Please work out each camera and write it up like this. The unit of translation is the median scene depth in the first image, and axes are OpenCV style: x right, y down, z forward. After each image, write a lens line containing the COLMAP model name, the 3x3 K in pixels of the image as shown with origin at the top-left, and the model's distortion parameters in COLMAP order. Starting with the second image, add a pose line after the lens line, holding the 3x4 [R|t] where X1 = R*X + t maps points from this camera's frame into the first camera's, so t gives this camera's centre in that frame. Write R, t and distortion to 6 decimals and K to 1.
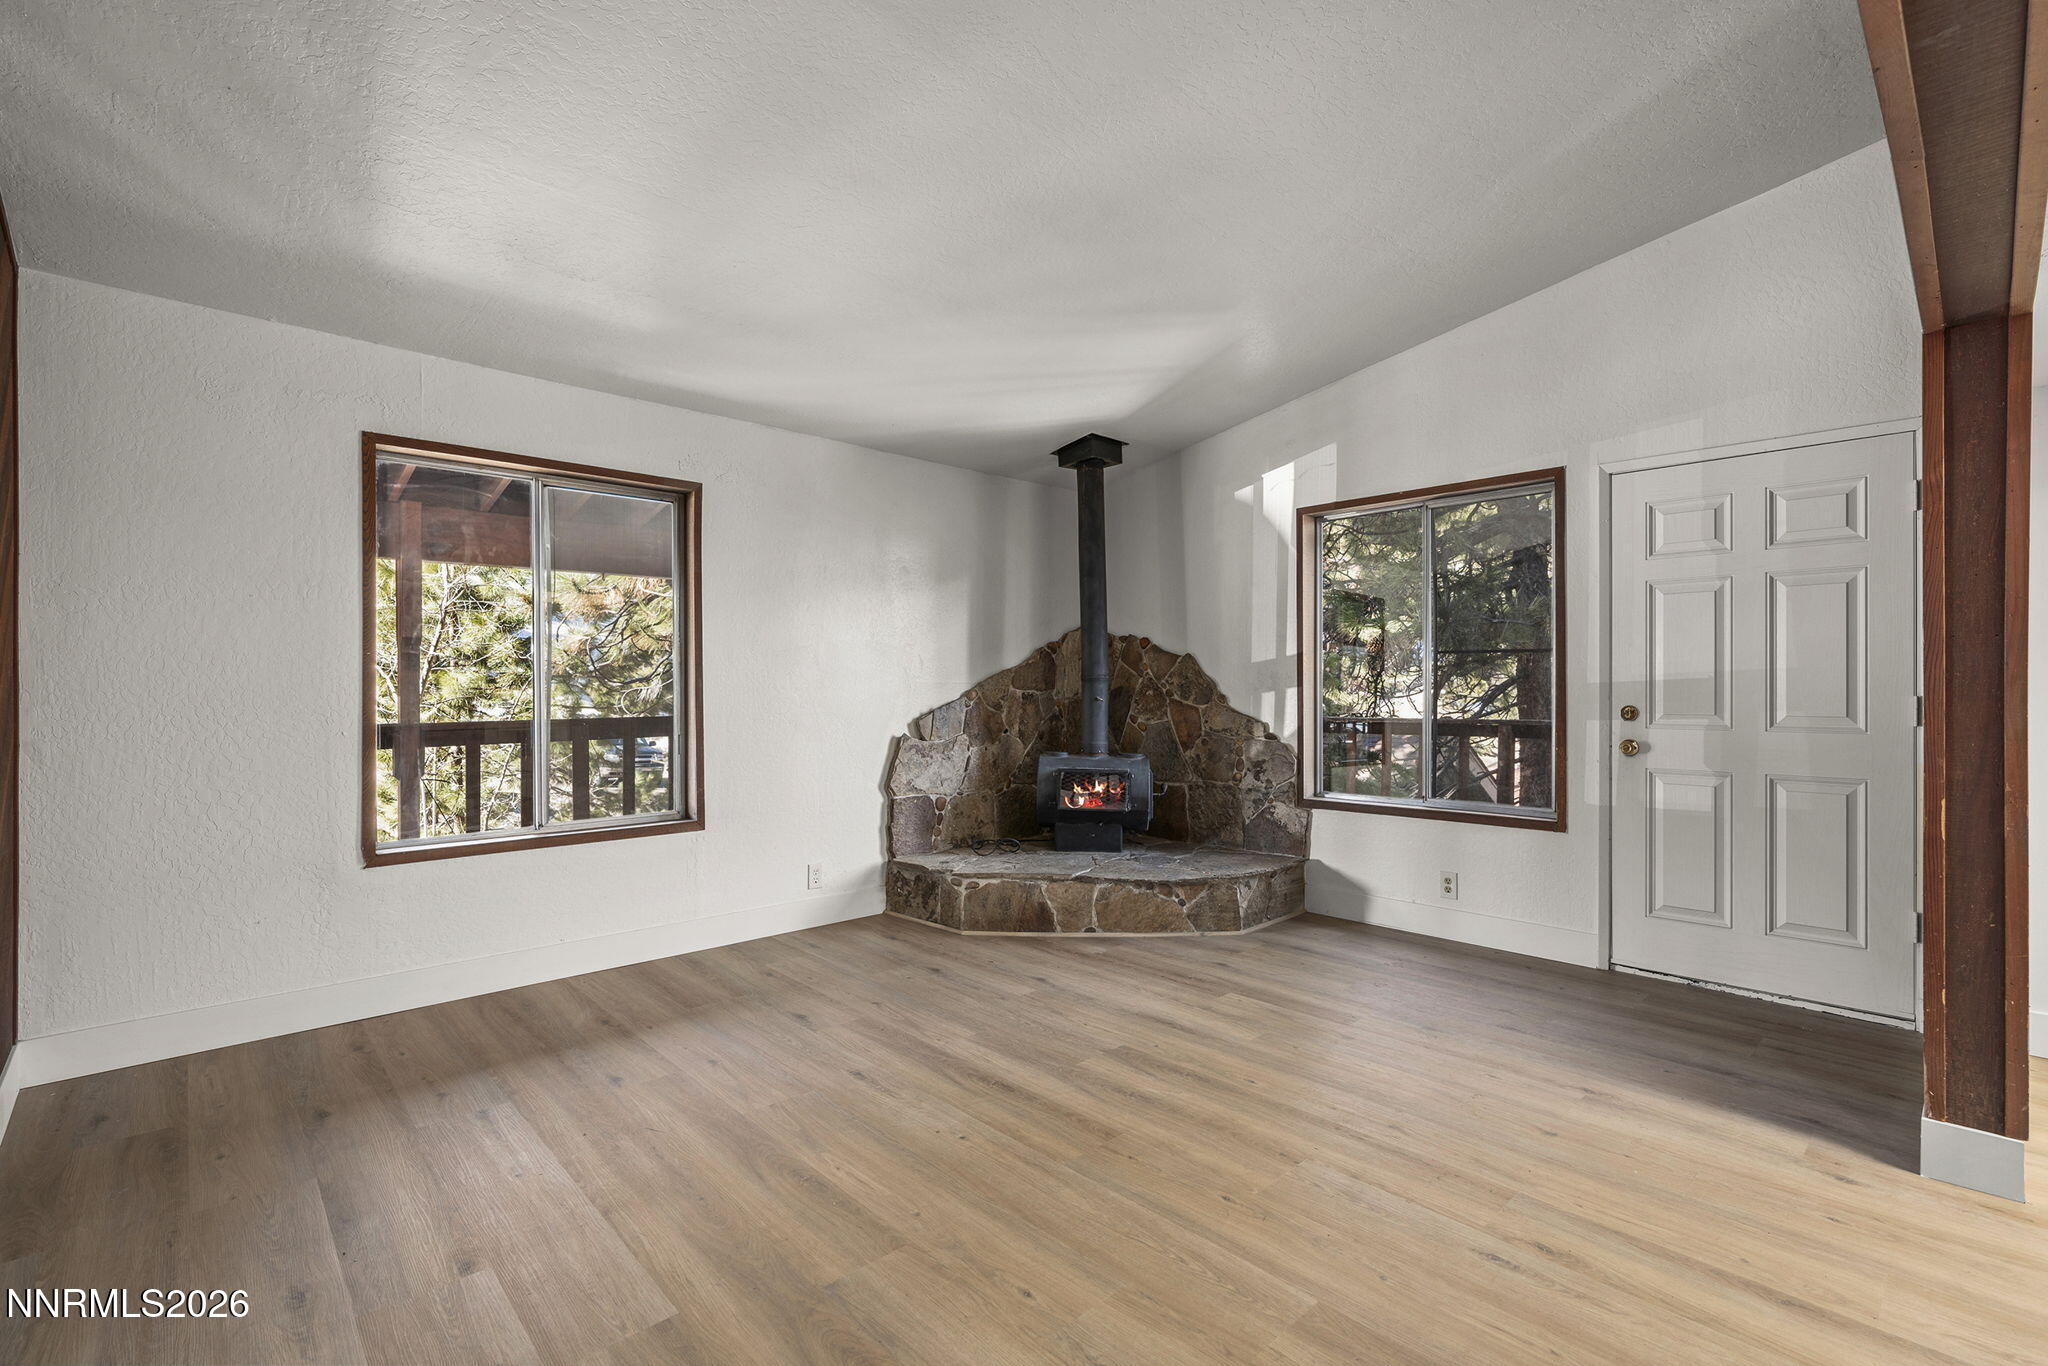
lens RADIAL K [[932.7, 0, 1031.3], [0, 932.7, 692.9], [0, 0, 1]] dist [-0.001477, 0.000132]
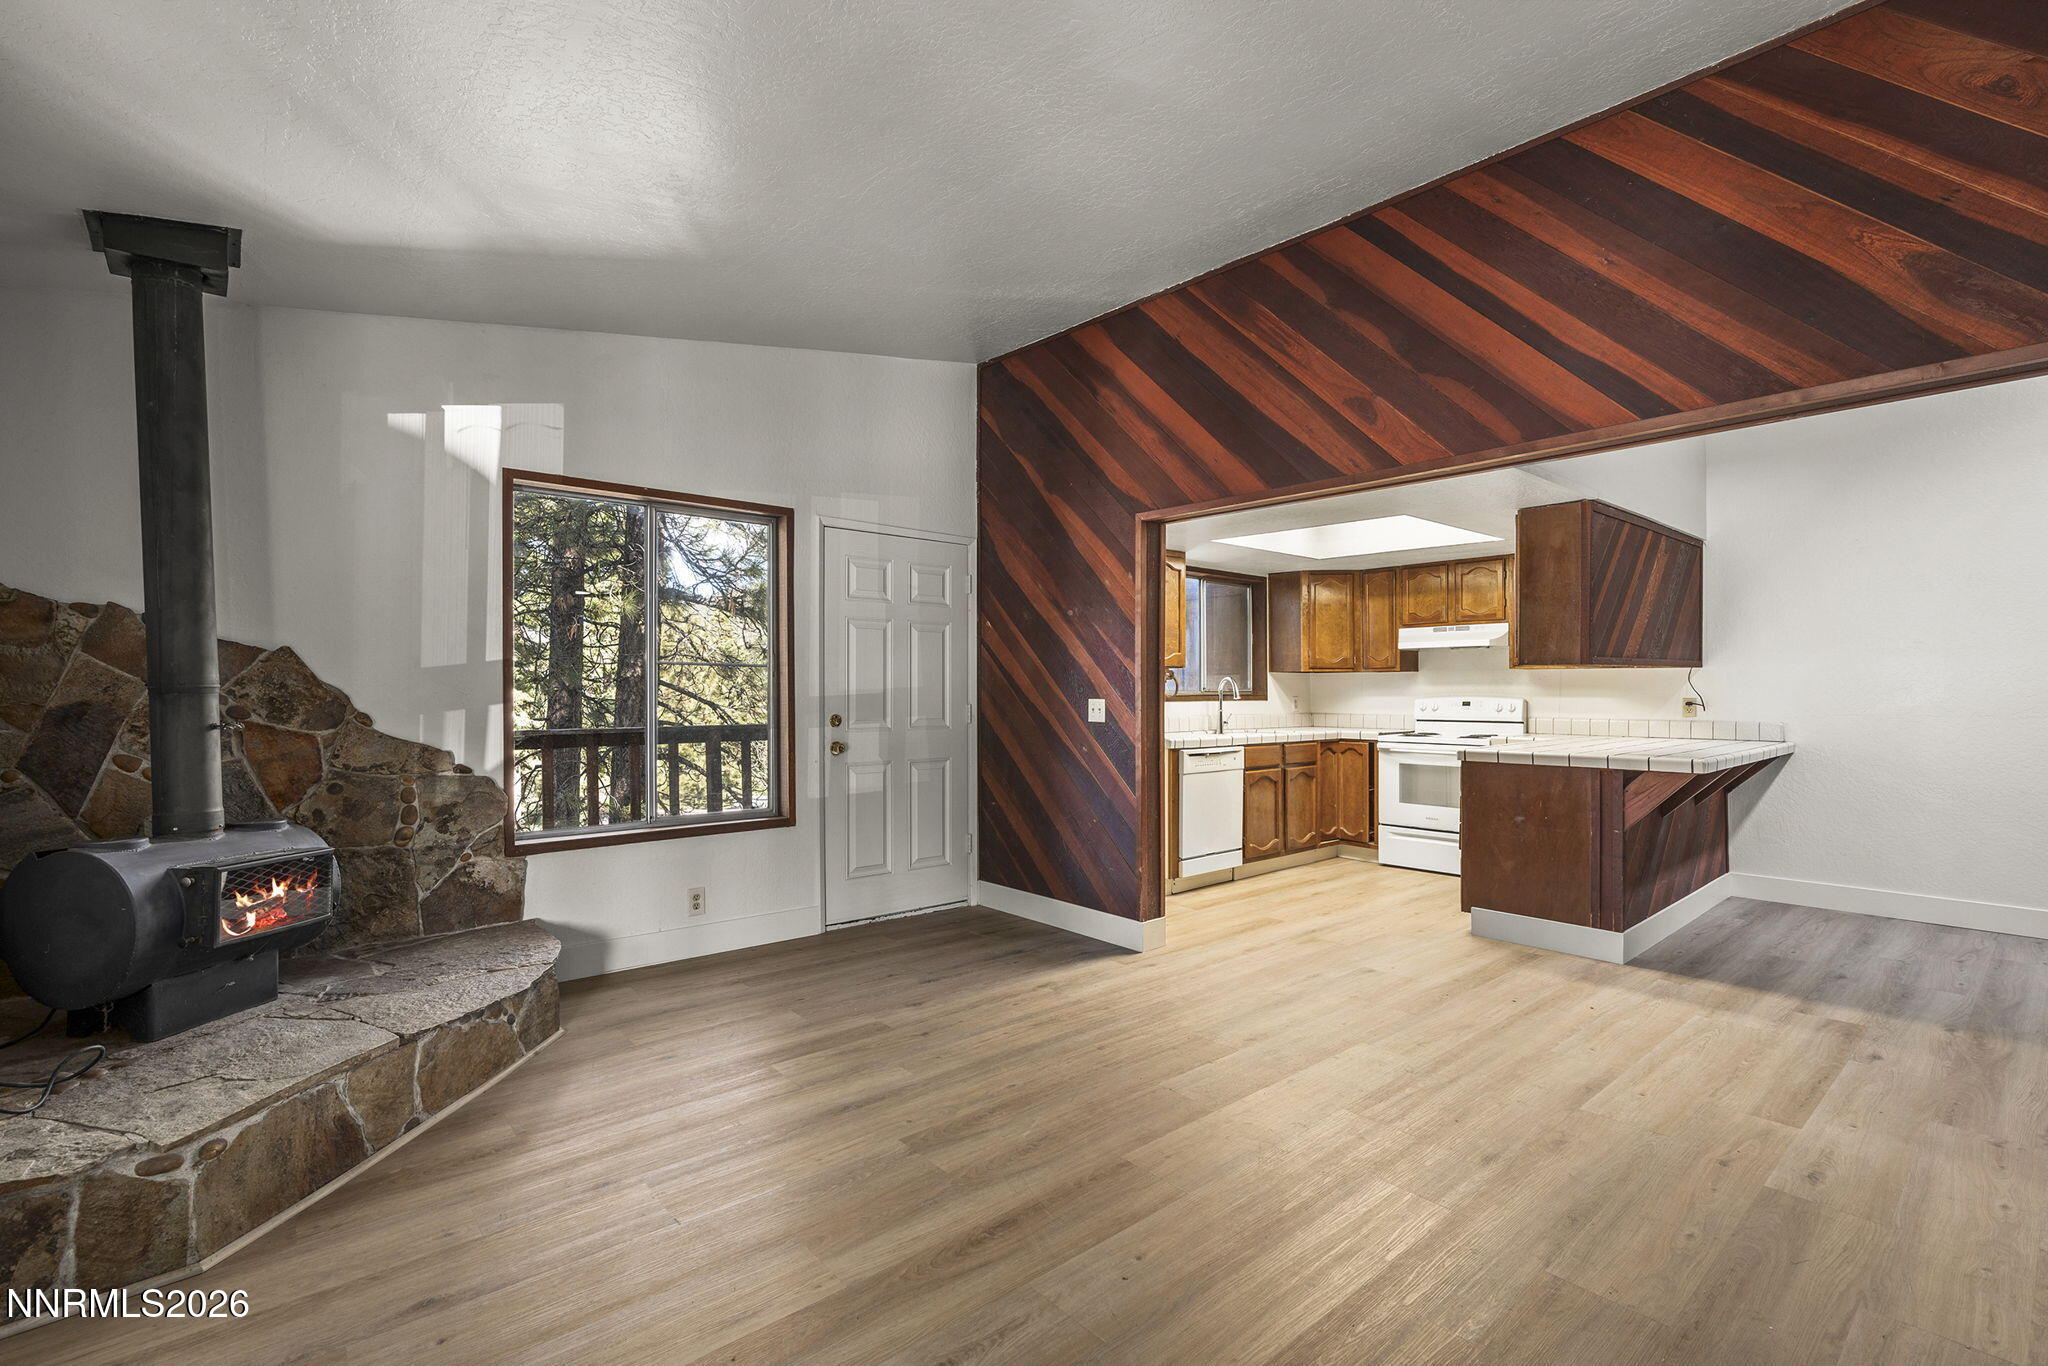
lens RADIAL K [[921.5, 0, 1032.6], [0, 921.5, 682.4], [0, 0, 1]] dist [-0.002251, 0.000212]
pose [[0.036742, 0.009563, 0.999279, -0.503381], [0.003558, 0.999947, -0.009700, -0.014037], [-0.999318, 0.003911, 0.036706, 0.596676]]
